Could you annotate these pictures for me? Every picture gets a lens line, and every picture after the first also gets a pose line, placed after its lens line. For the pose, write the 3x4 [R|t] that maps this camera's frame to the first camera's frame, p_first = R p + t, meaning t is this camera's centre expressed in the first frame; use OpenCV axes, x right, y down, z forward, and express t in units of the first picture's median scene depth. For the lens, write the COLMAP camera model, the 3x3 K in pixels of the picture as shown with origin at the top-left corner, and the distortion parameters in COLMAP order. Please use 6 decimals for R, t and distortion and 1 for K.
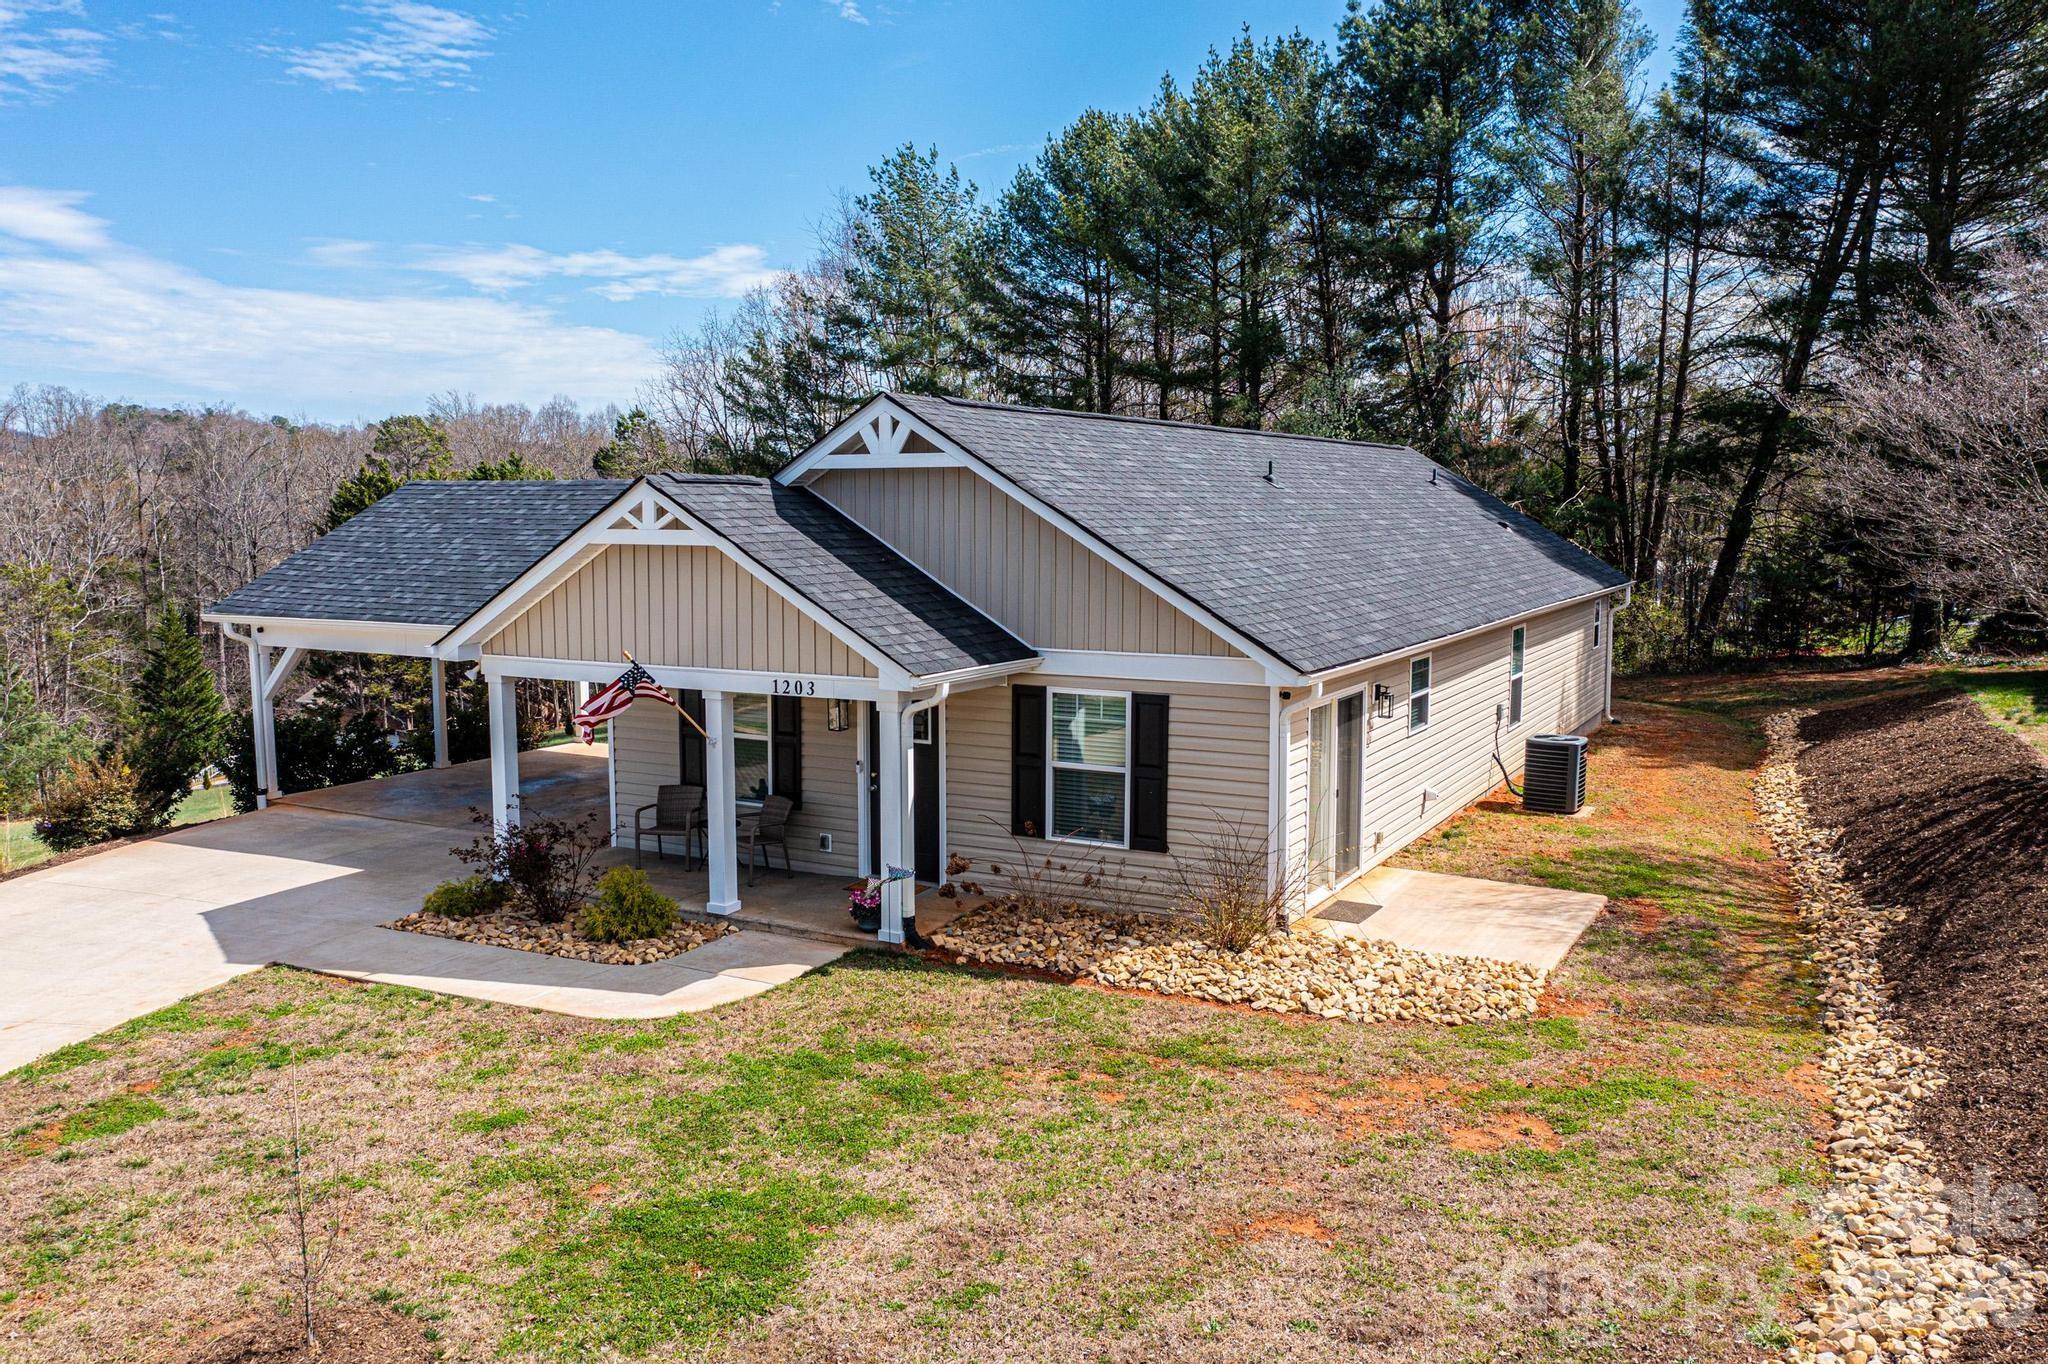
lens RADIAL K [[1600.9, 0, 1024.0], [0, 1600.9, 682.0], [0, 0, 1]] dist [-0.025084, 0.000235]
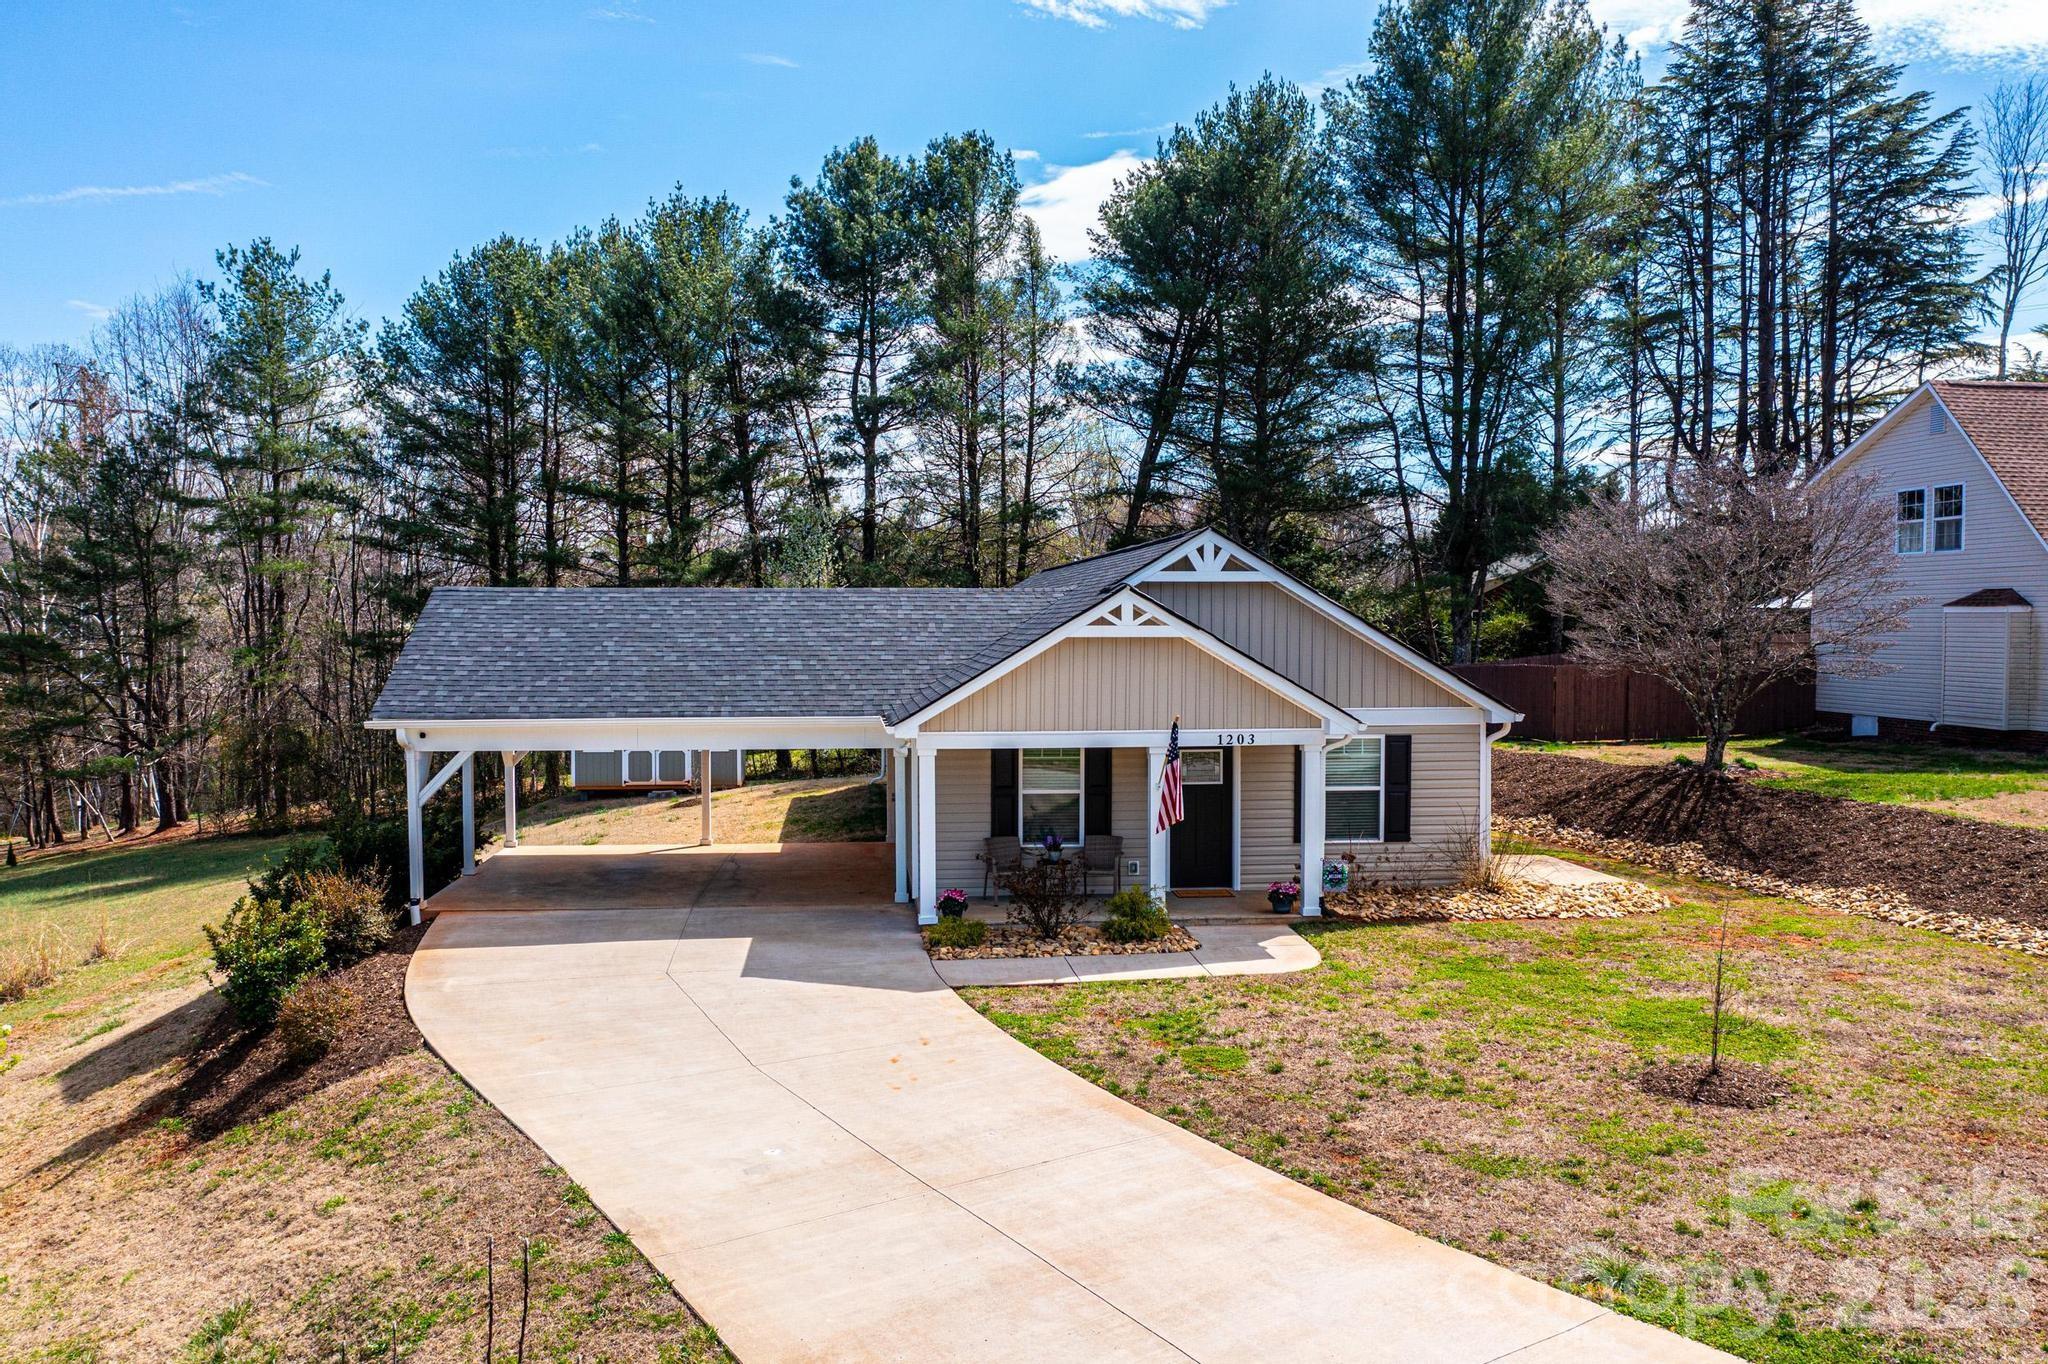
lens RADIAL K [[1600.9, 0, 1024.0], [0, 1600.9, 682.0], [0, 0, 1]] dist [-0.025084, 0.000235]
pose [[0.826303, -0.022752, 0.562767, -1.023348], [0.063704, 0.996547, -0.053247, 0.015124], [-0.559612, 0.079849, 0.824899, -0.034565]]
